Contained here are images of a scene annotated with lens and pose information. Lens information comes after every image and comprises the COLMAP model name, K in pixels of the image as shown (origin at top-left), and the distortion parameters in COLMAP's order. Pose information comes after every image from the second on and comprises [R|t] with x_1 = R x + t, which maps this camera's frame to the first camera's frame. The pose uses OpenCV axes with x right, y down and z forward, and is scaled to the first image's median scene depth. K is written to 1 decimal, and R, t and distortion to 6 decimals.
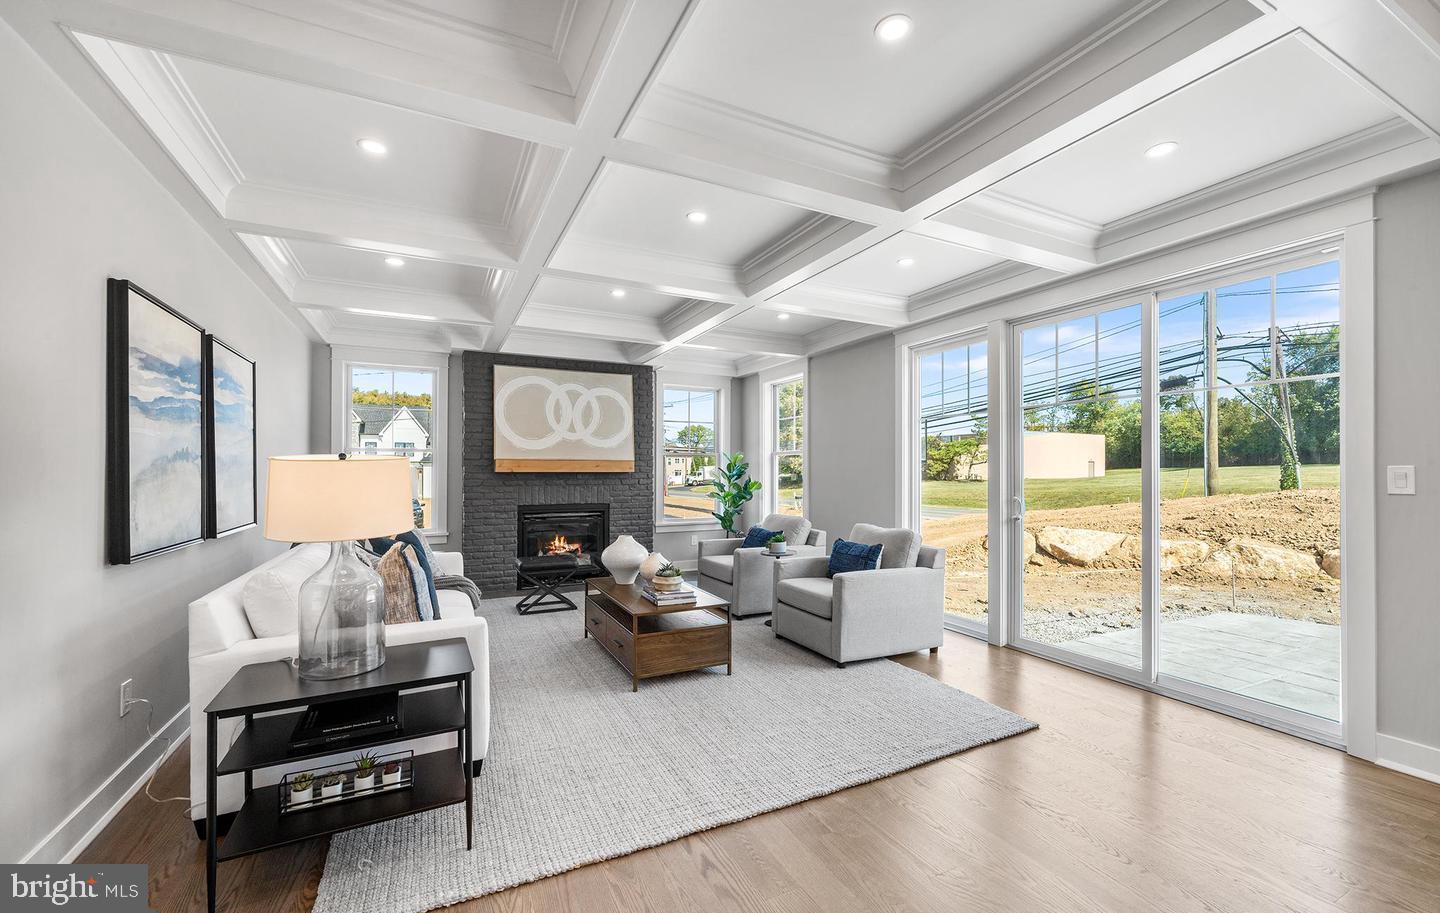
lens RADIAL K [[578.6, 0, 716.1], [0, 578.6, 472.2], [0, 0, 1]] dist [-0.000418, -0.000086]
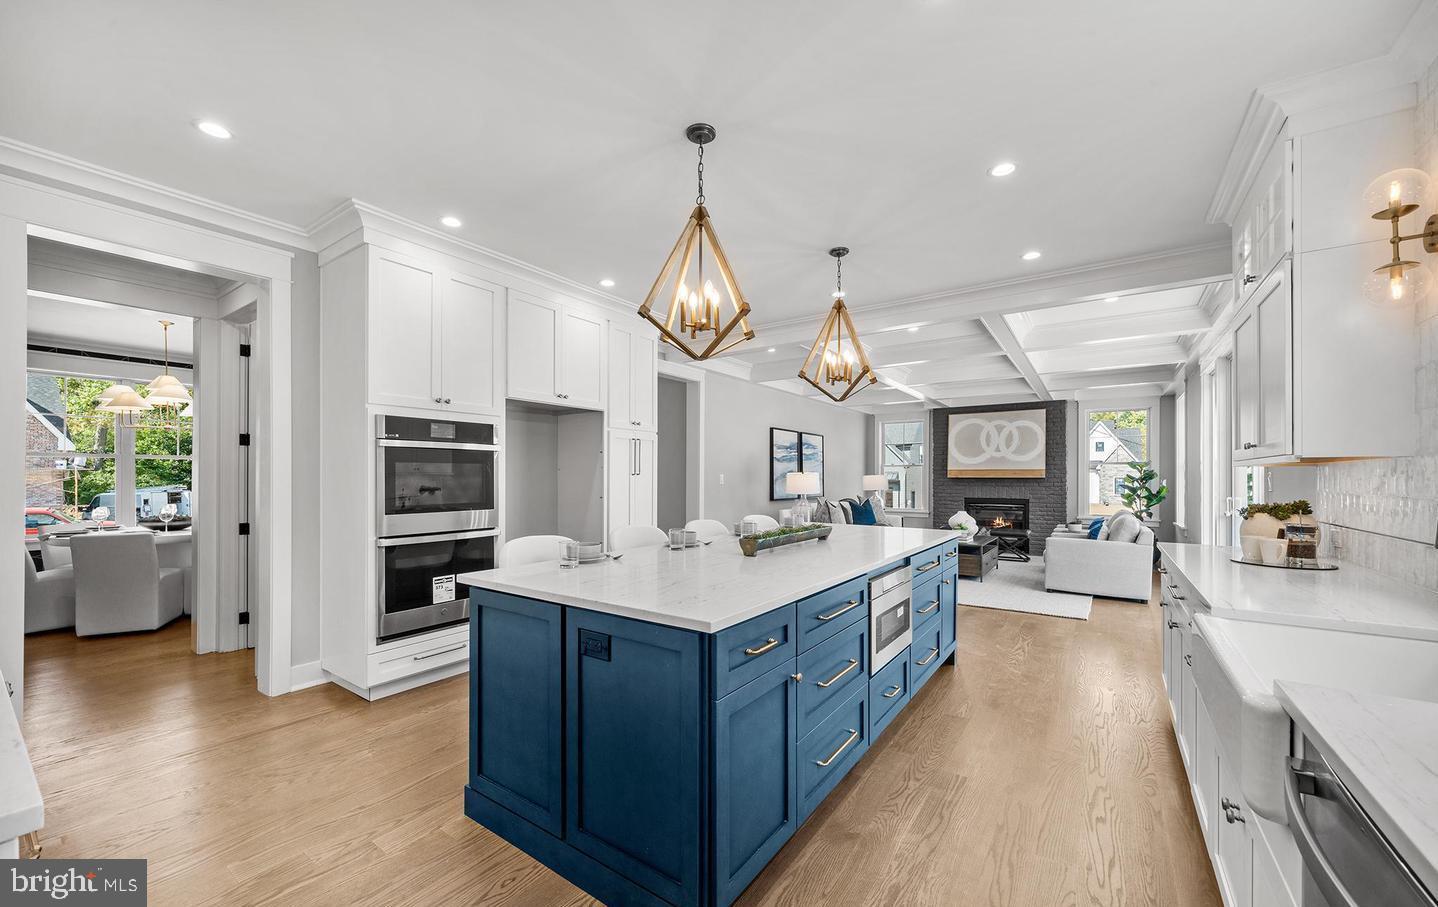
lens RADIAL K [[558.8, 0, 715.2], [0, 558.8, 474.2], [0, 0, 1]] dist [-0.001161, -0.000008]
pose [[0.483807, -0.006653, -0.875149, 0.719087], [-0.001146, 0.999965, -0.008235, 0.004004], [0.875174, 0.004987, 0.483783, -0.398291]]
